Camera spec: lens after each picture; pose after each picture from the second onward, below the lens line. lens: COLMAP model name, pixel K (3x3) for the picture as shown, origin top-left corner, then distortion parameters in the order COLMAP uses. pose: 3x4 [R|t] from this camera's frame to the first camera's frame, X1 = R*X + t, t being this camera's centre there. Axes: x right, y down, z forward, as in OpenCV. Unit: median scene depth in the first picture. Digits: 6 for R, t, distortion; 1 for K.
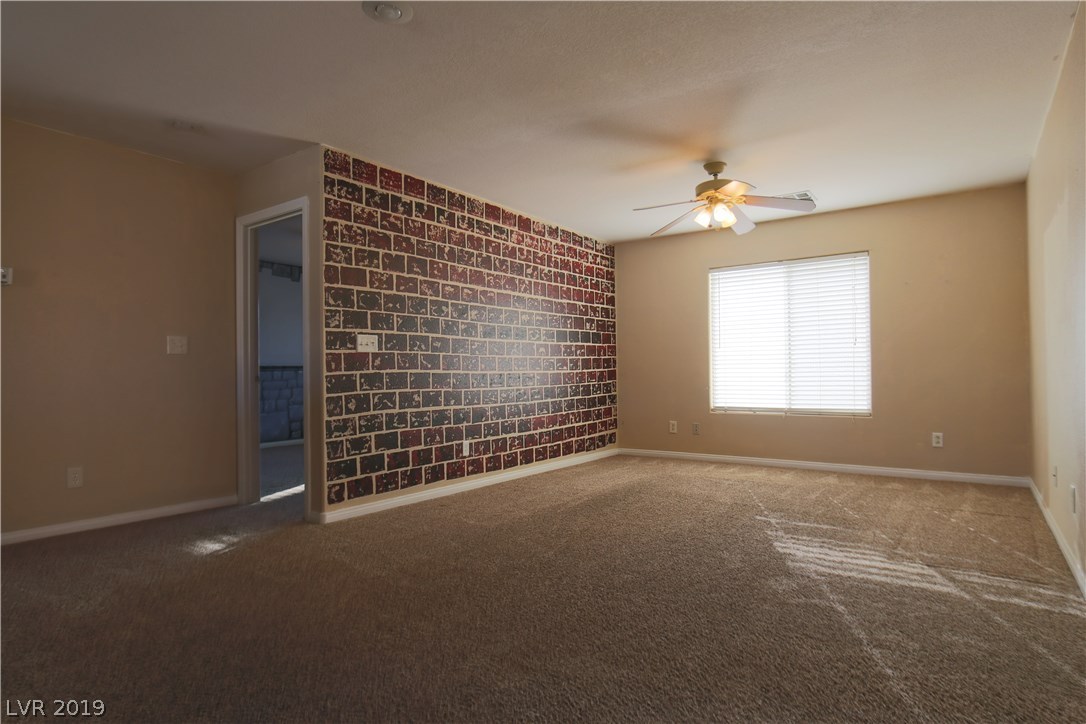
lens RADIAL K [[581.6, 0, 543.0], [0, 581.6, 362.0], [0, 0, 1]] dist [-0.016348, 0.003177]
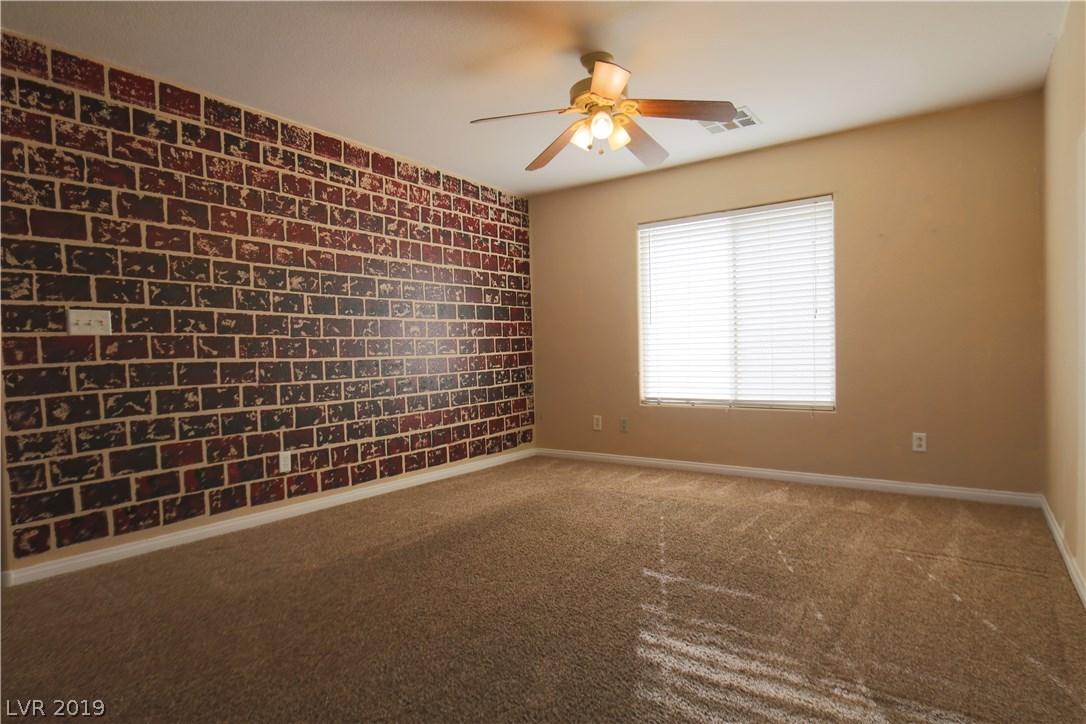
lens RADIAL K [[581.6, 0, 543.0], [0, 581.6, 362.0], [0, 0, 1]] dist [-0.016348, 0.003177]
pose [[0.999938, -0.011113, -0.000553, 0.202989], [0.011125, 0.999333, 0.034776, -0.002239], [0.000166, -0.034780, 0.999395, 0.261873]]
